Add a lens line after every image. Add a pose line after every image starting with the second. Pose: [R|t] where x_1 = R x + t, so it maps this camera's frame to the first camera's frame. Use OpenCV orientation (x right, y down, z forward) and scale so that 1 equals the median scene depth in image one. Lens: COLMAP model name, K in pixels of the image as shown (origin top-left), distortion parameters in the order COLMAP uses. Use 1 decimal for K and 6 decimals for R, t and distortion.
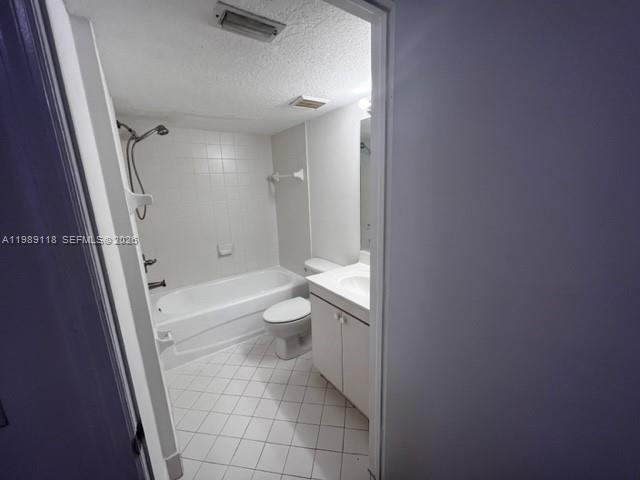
lens RADIAL K [[261.1, 0, 323.0], [0, 261.1, 241.6], [0, 0, 1]] dist [0.007427, -0.000183]
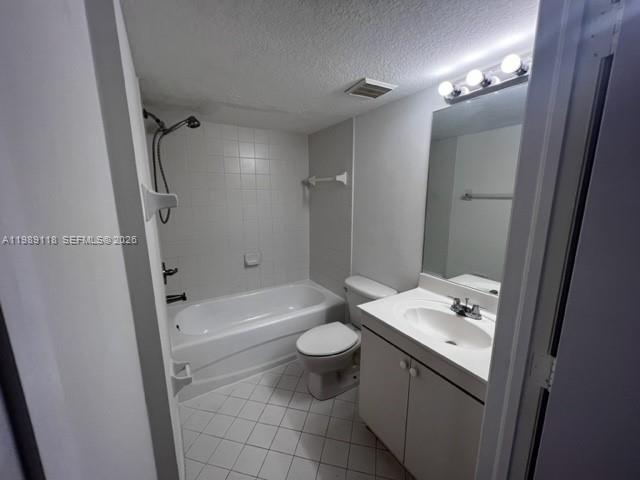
lens RADIAL K [[261.1, 0, 322.3], [0, 261.1, 242.1], [0, 0, 1]] dist [0.007427, -0.000183]
pose [[0.996976, 0.047307, -0.061645, -0.112645], [-0.048820, 0.998536, -0.023276, -0.026419], [0.060453, 0.026215, 0.997827, 0.167636]]
